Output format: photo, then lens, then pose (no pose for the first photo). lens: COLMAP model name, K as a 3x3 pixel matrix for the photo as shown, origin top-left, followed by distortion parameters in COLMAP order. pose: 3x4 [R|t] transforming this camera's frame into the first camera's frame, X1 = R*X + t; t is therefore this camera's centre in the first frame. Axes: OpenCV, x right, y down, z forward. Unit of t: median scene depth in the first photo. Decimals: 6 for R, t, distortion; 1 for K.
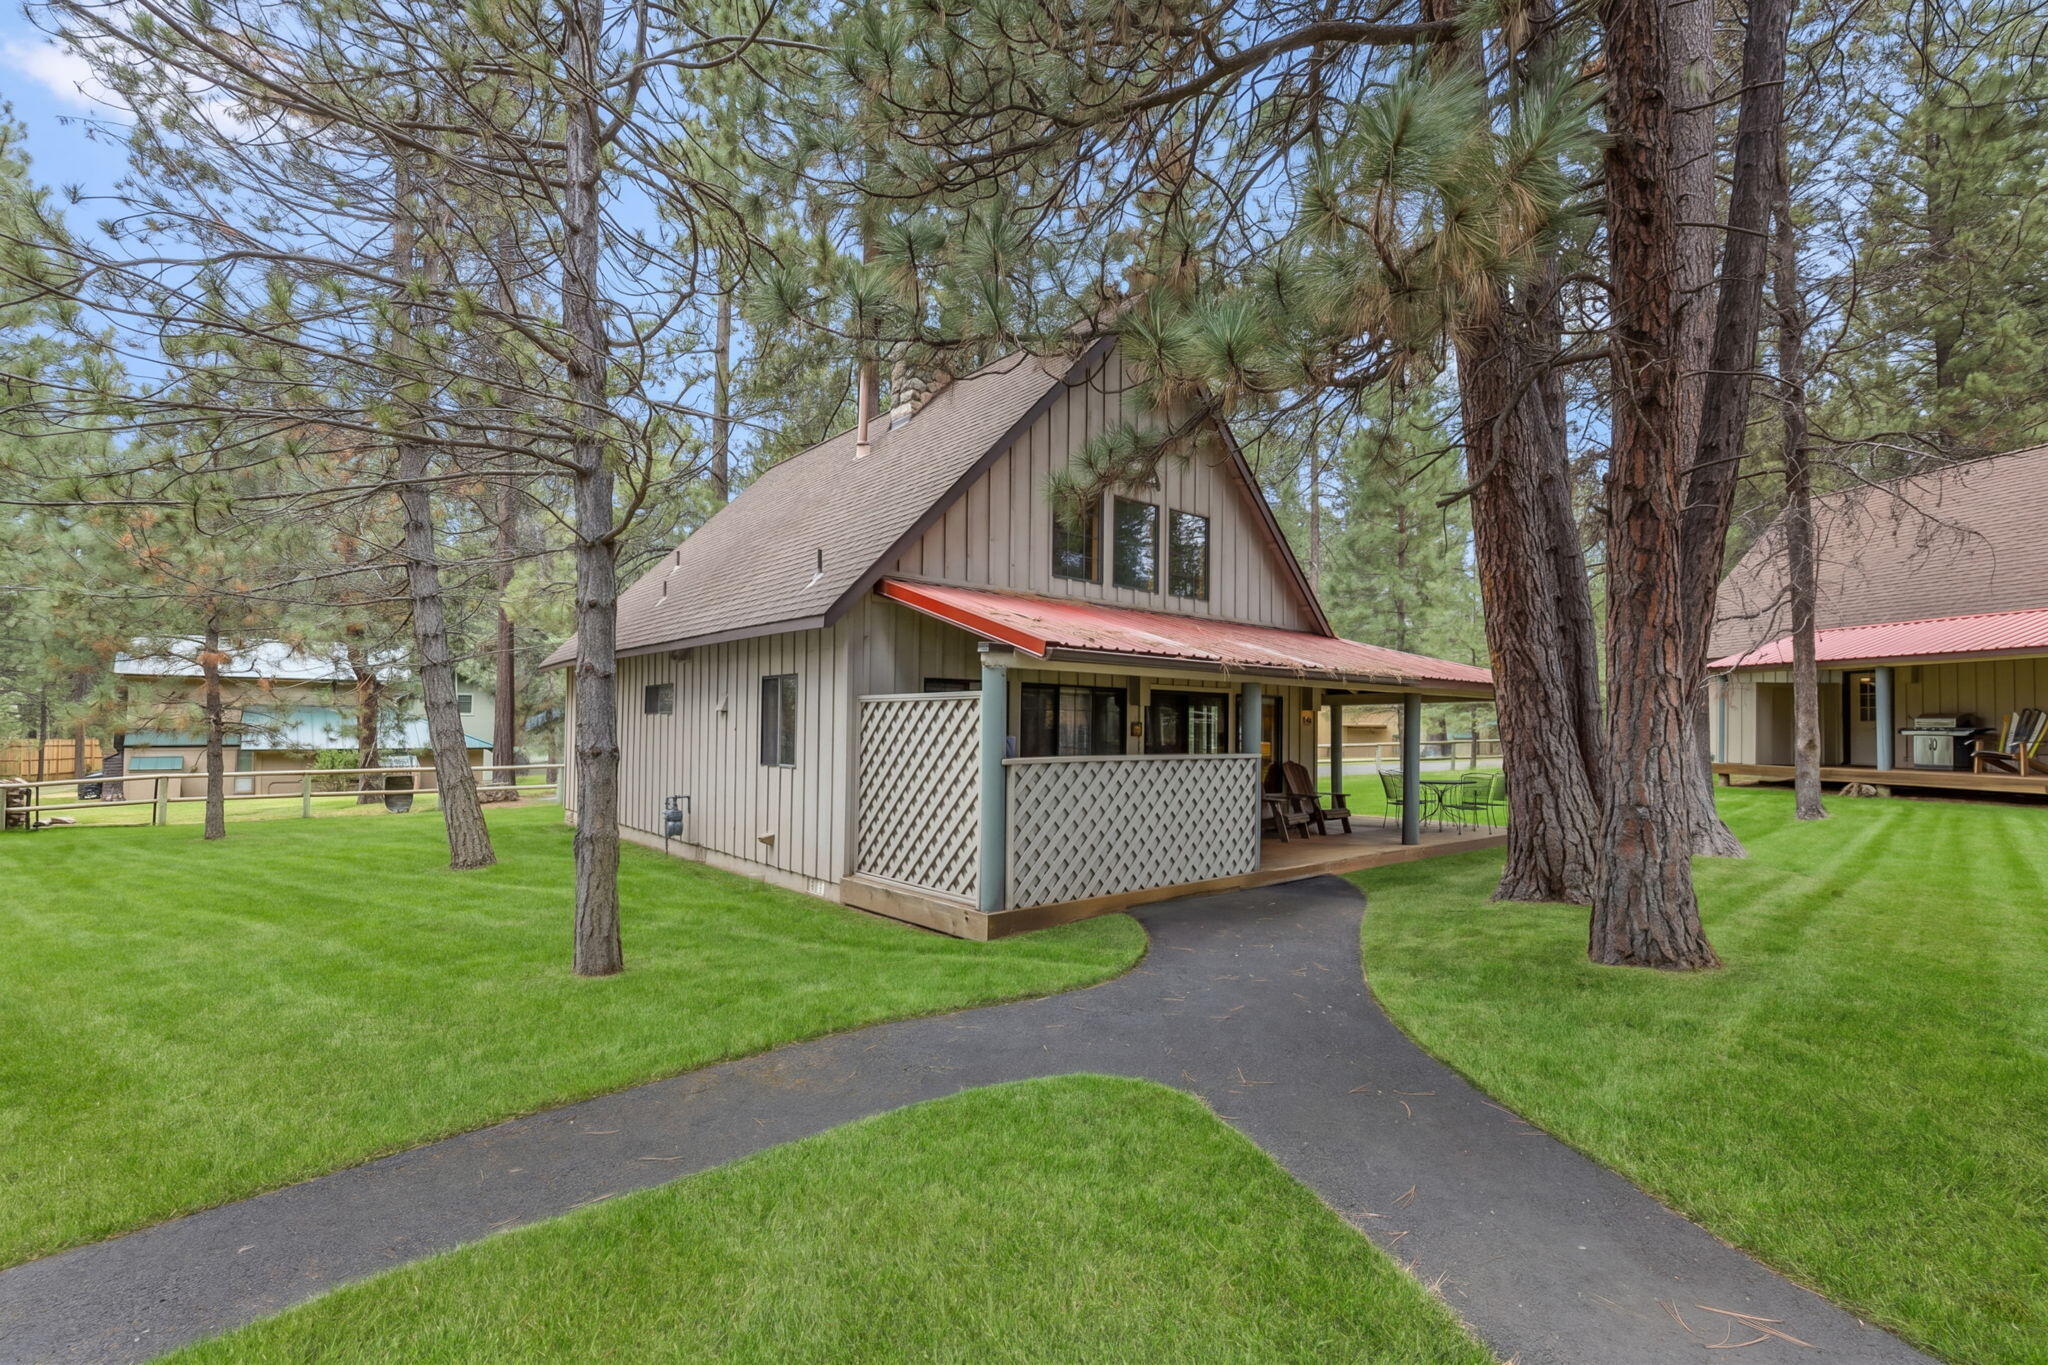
lens RADIAL K [[923.7, 0, 1024.0], [0, 923.7, 682.5], [0, 0, 1]] dist [-0.003655, -0.001083]
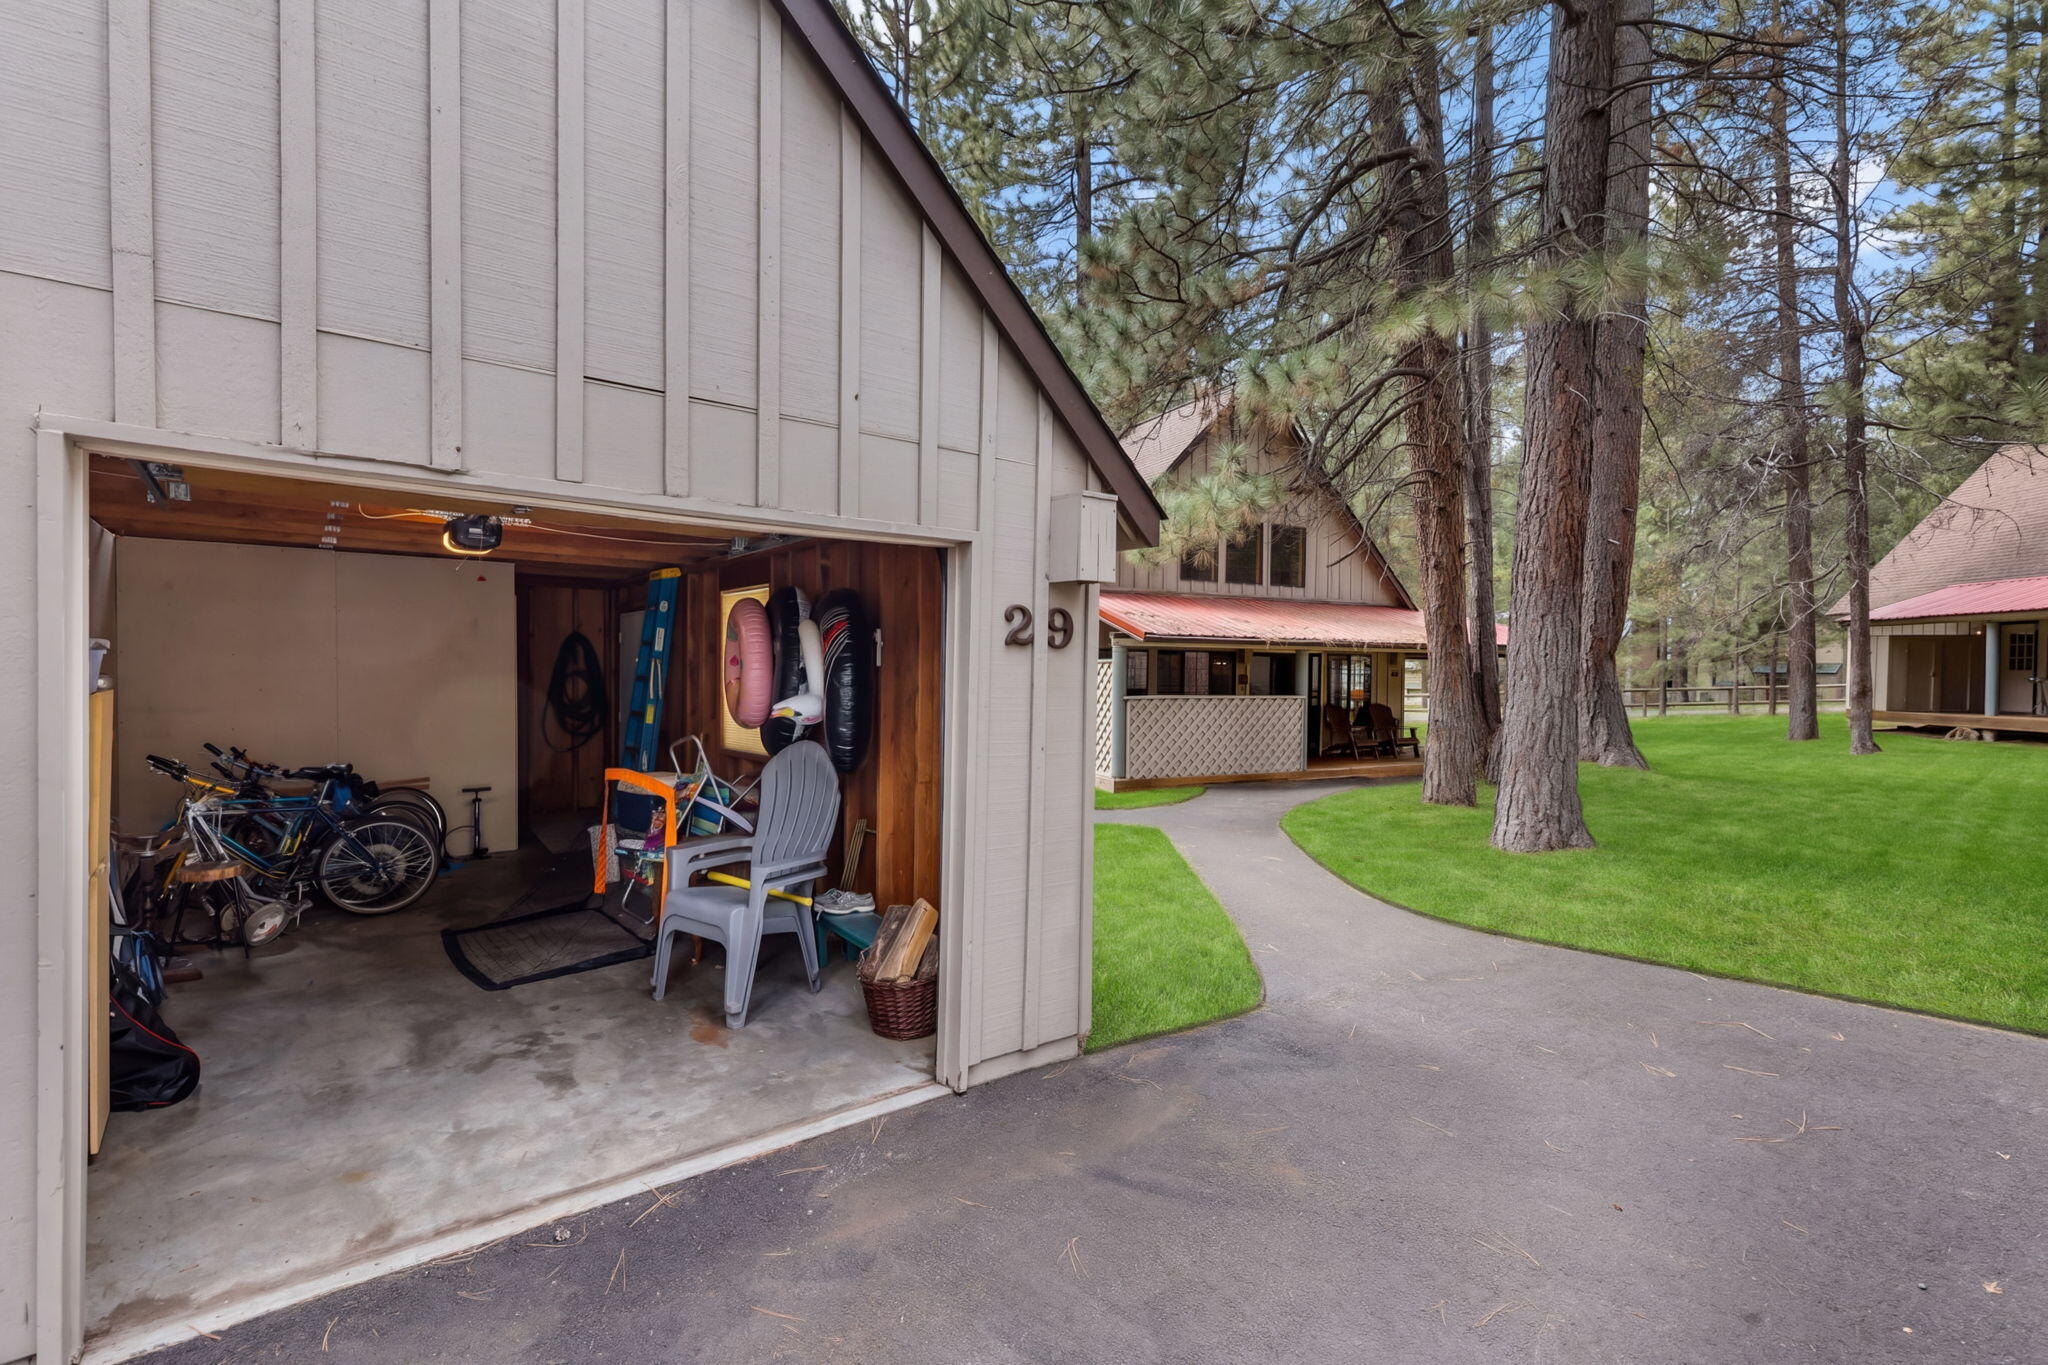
lens RADIAL K [[923.7, 0, 1024.0], [0, 923.7, 682.5], [0, 0, 1]] dist [-0.003655, -0.001083]
pose [[0.967409, 0.000708, -0.253216, 0.150826], [0.013487, 0.998433, 0.054317, -0.028225], [0.252858, -0.055962, 0.965884, -0.497164]]
